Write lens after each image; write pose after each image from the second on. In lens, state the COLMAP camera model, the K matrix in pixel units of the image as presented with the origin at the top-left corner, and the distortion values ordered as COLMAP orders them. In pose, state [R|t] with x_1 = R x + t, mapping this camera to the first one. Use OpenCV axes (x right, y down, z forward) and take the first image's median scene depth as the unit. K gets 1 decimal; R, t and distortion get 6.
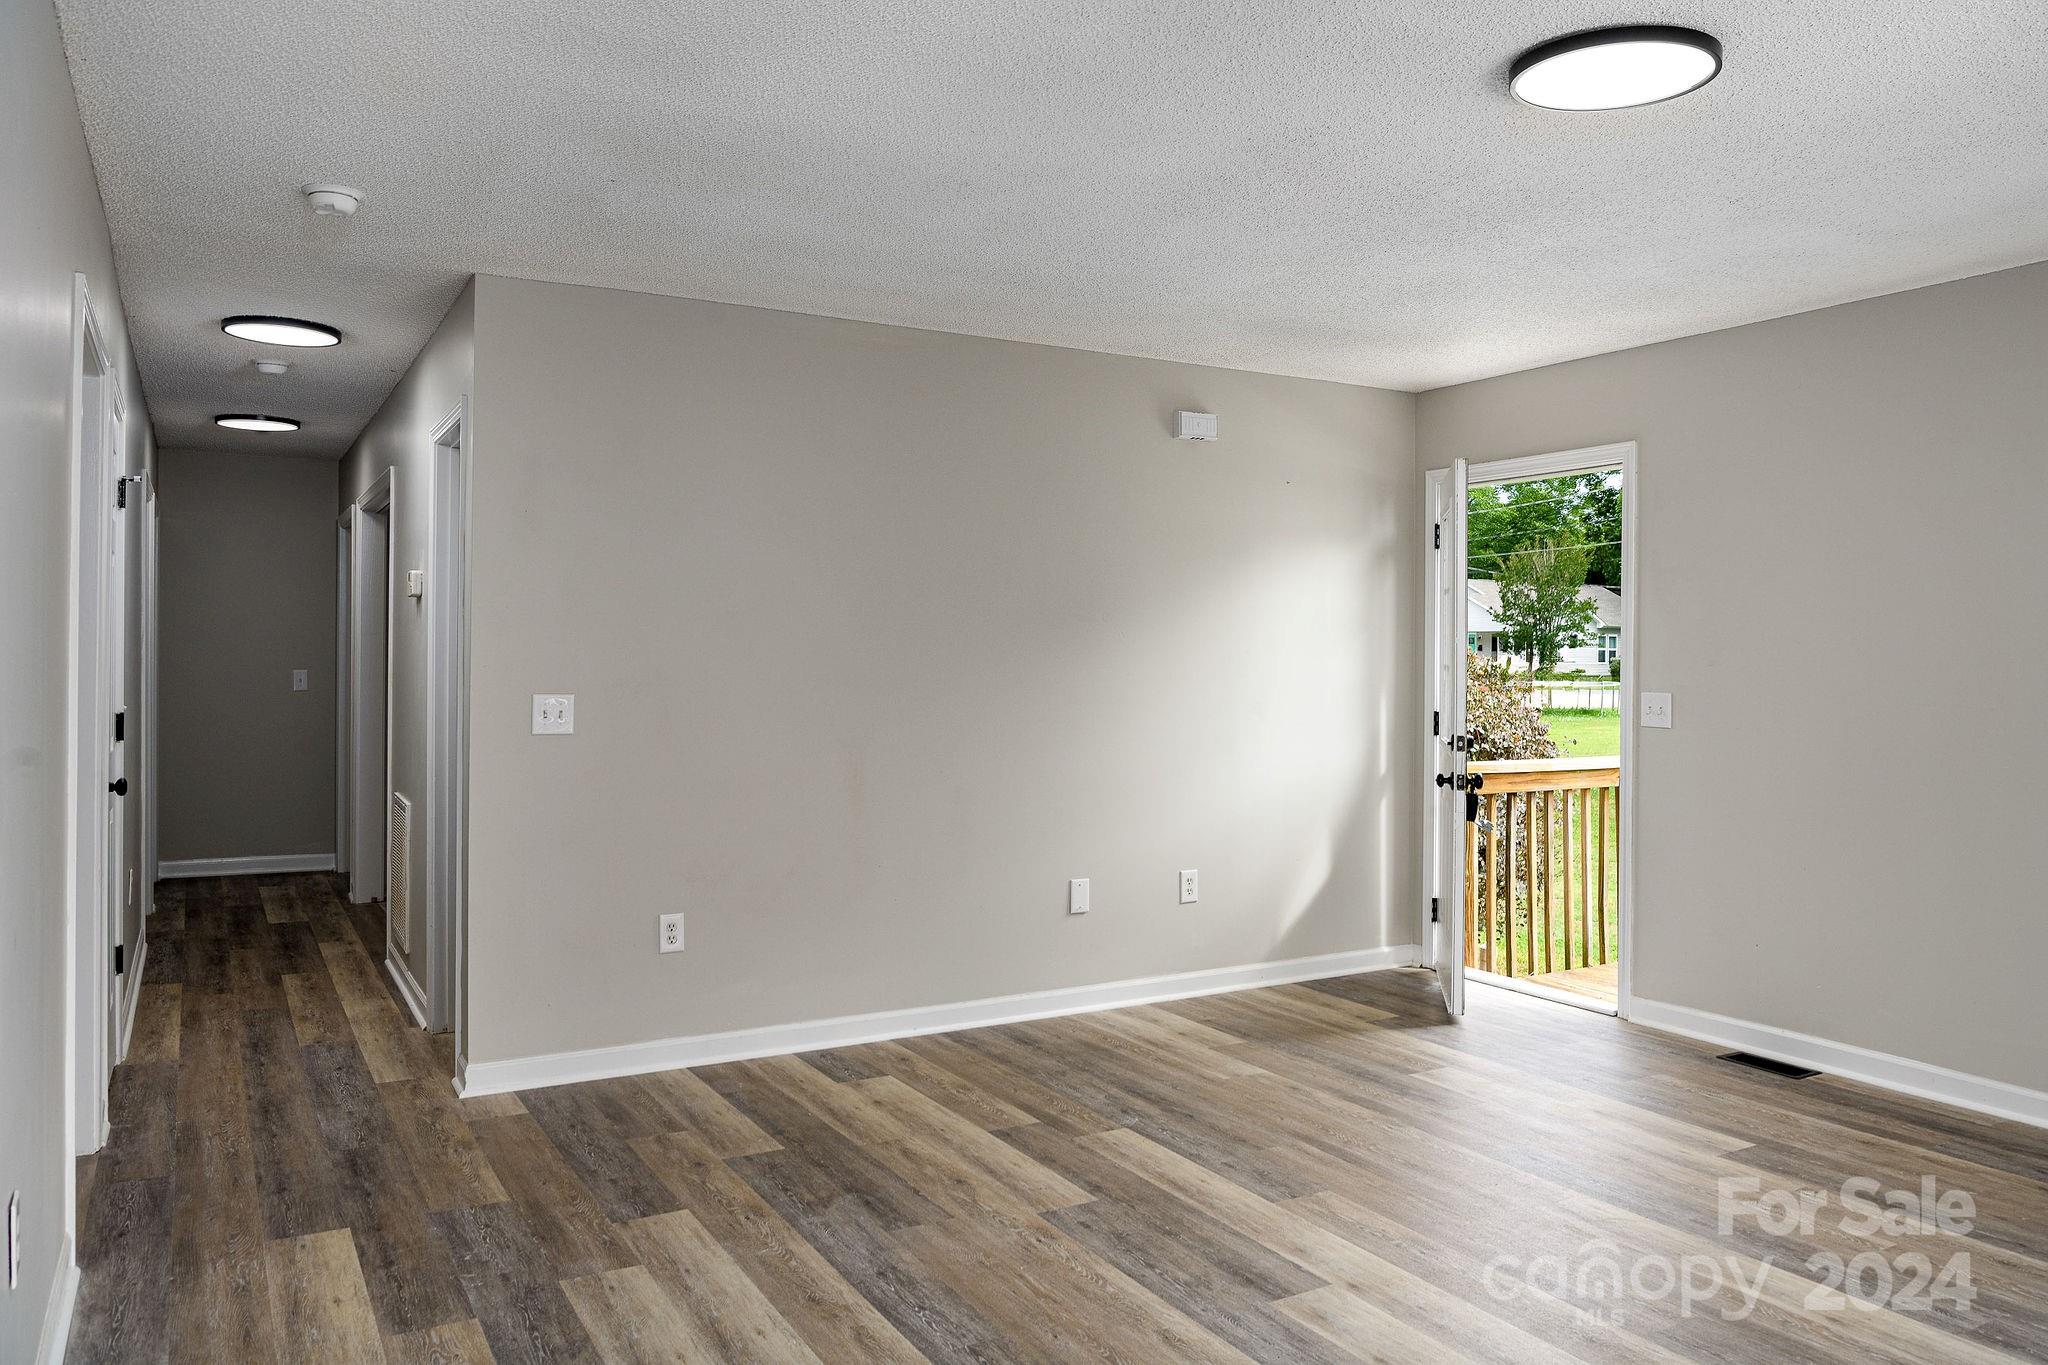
lens RADIAL K [[1416.2, 0, 1042.4], [0, 1416.2, 665.2], [0, 0, 1]] dist [-0.022767, 0.000898]
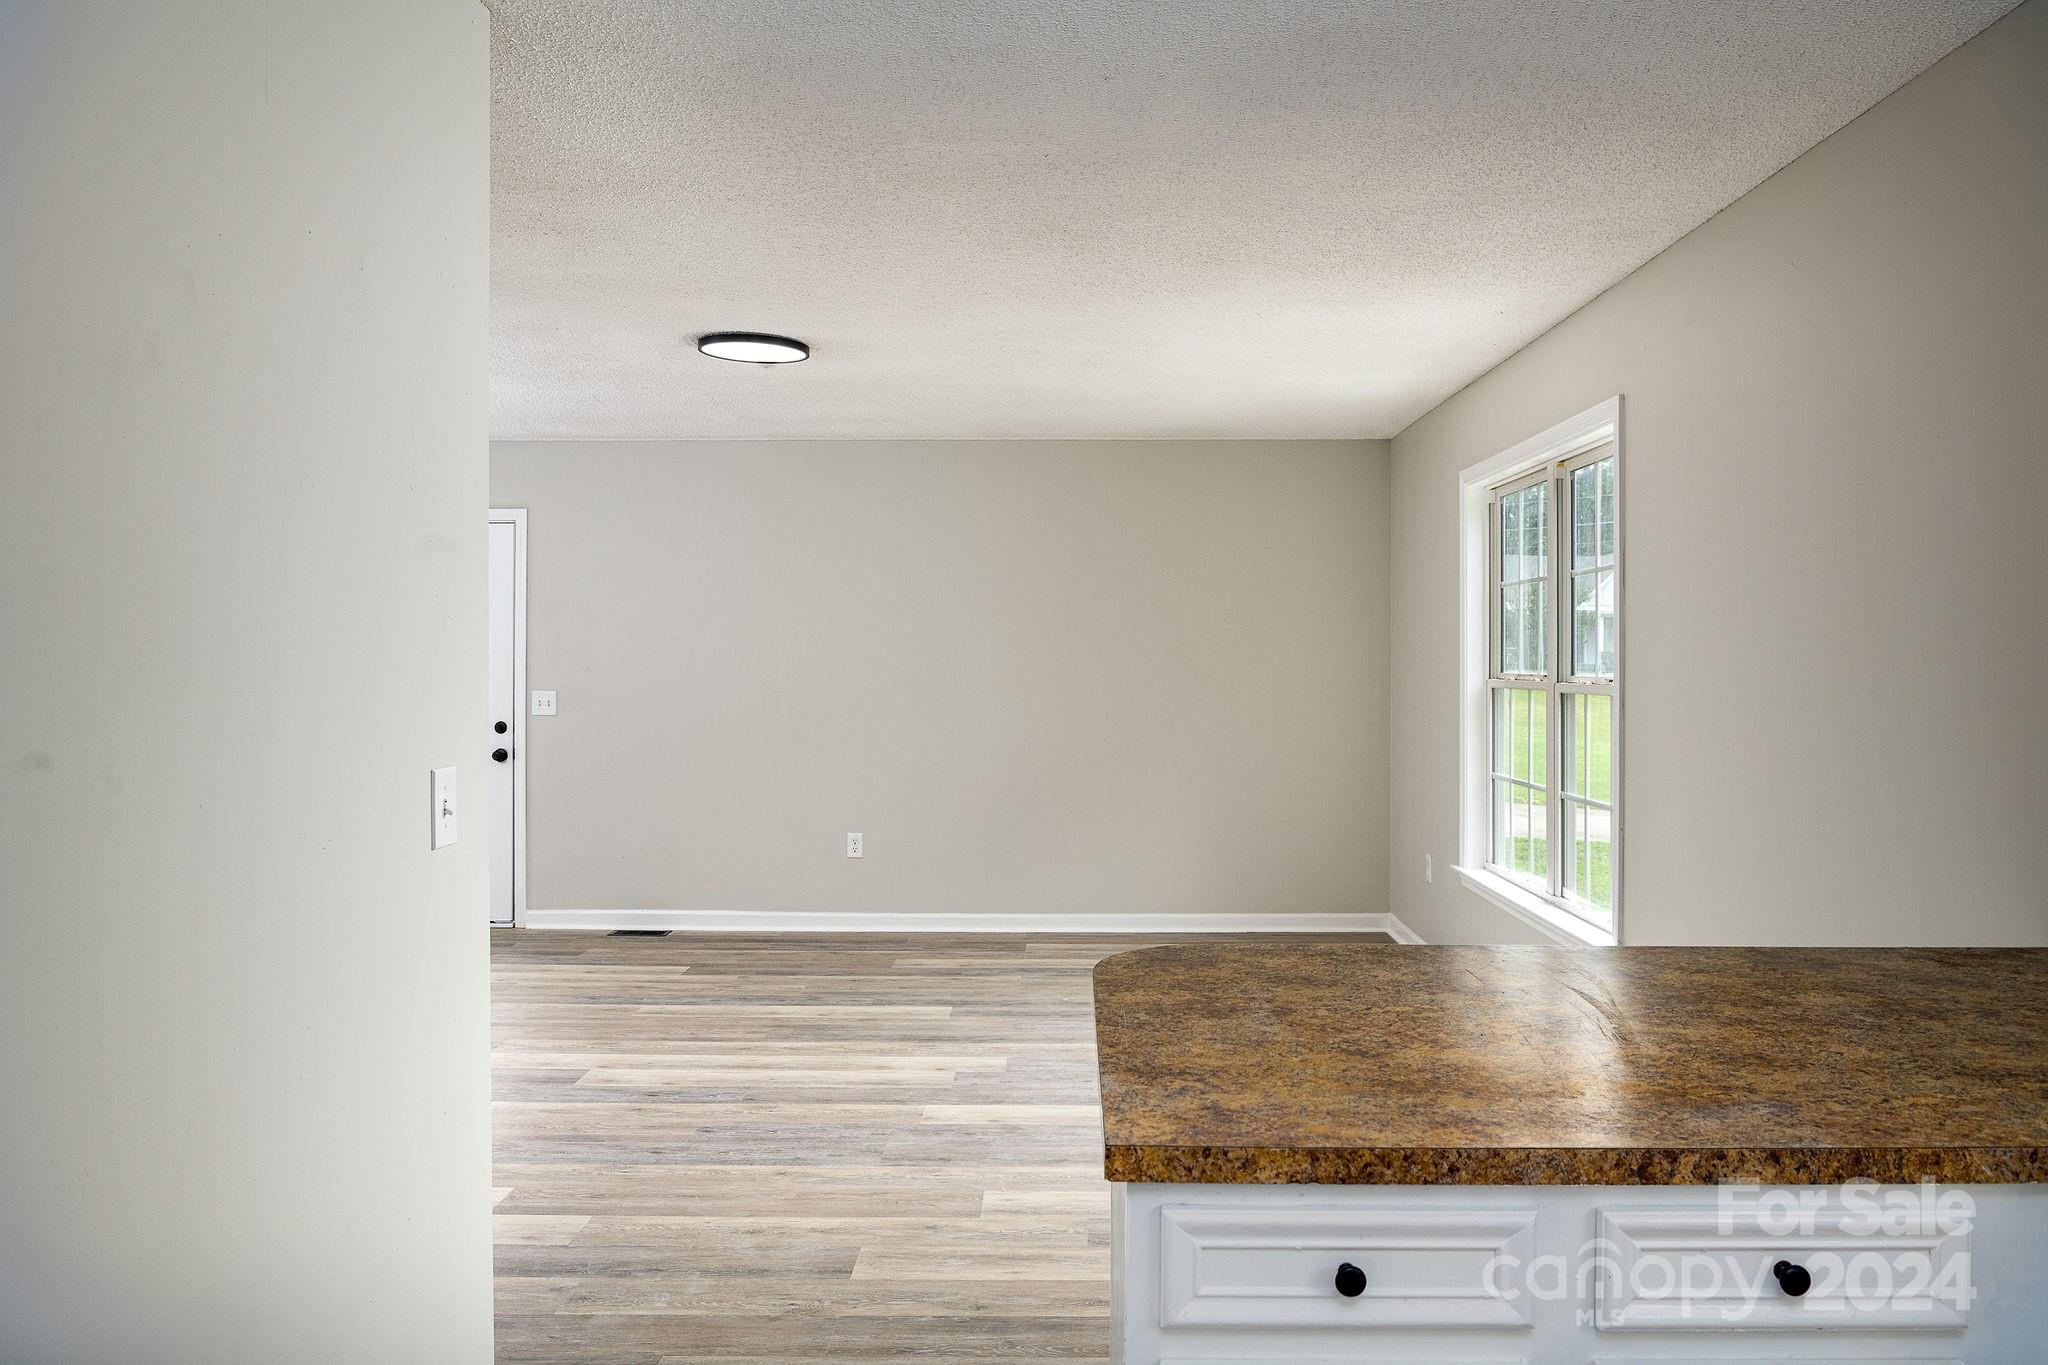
lens RADIAL K [[1416.2, 0, 1033.4], [0, 1416.2, 688.1], [0, 0, 1]] dist [-0.022767, 0.000898]
pose [[0.522911, -0.020299, 0.852146, -0.823916], [-0.001279, 0.999697, 0.024598, -0.030756], [-0.852387, -0.013952, 0.522726, -0.240194]]
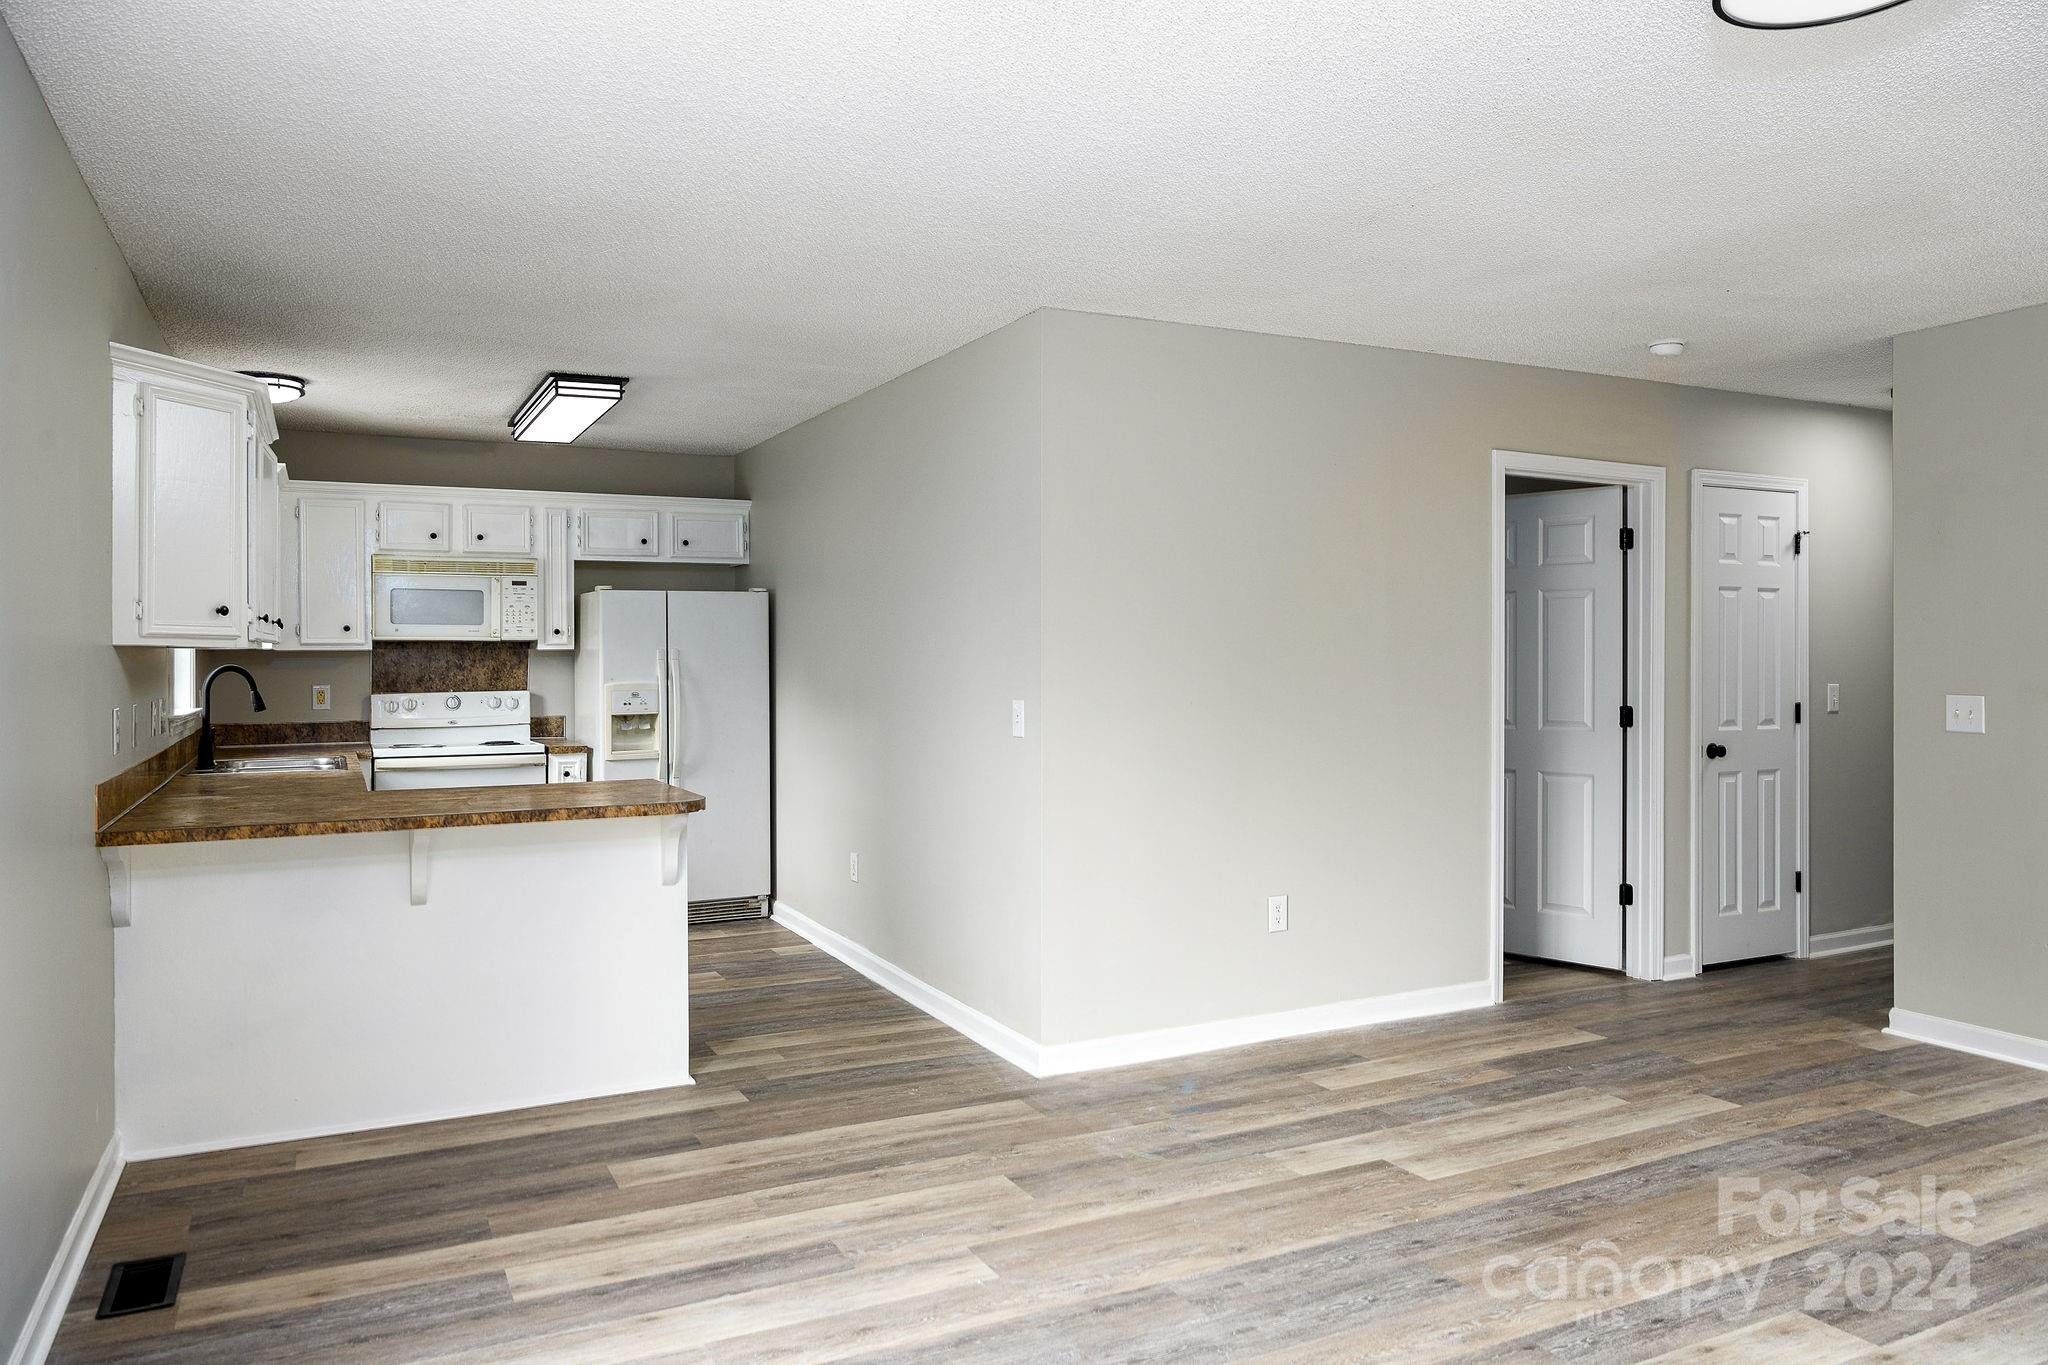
lens RADIAL K [[1406.8, 0, 1034.9], [0, 1406.8, 658.2], [0, 0, 1]] dist [-0.012221, 0.001554]
pose [[-0.053517, -0.002434, -0.998564, 1.065960], [0.006605, 0.999974, -0.002791, -0.012394], [0.998545, -0.006745, -0.053500, 0.461268]]
